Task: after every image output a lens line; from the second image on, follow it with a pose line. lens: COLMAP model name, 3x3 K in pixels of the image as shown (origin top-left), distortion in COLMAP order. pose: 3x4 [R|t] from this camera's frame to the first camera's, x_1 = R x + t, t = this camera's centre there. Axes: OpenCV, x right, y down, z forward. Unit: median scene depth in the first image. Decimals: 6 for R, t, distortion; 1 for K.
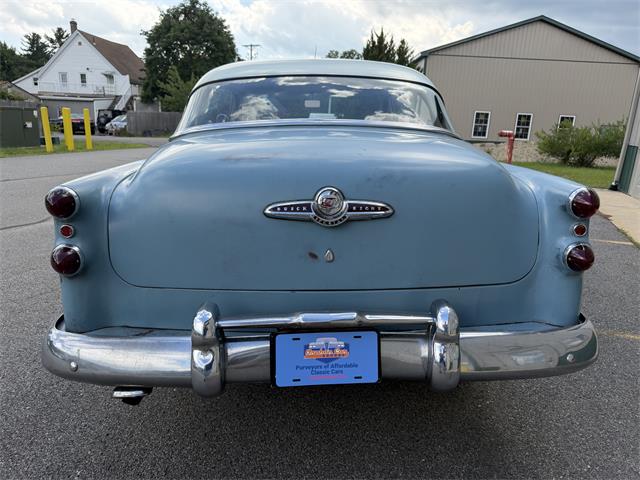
lens RADIAL K [[460.0, 0, 320.4], [0, 460.0, 238.4], [0, 0, 1]] dist [0.013853, -0.012430]
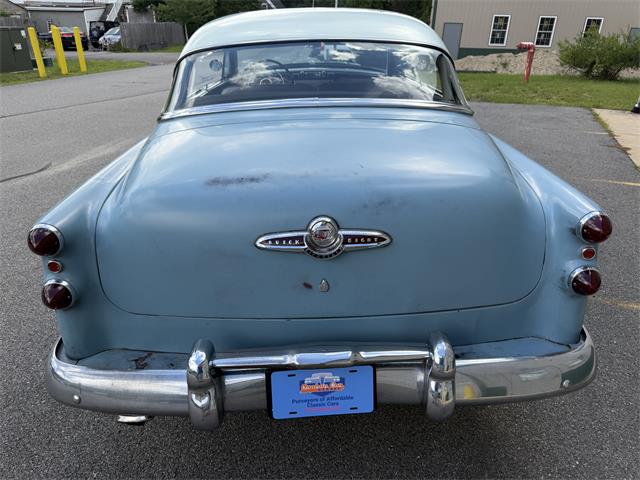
lens RADIAL K [[460.0, 0, 319.3], [0, 460.0, 235.7], [0, 0, 1]] dist [0.013853, -0.012430]
pose [[0.999618, -0.014346, -0.023628, 0.030961], [0.018525, 0.982100, 0.187449, -0.230270], [0.020516, -0.187816, 0.981990, 0.061530]]
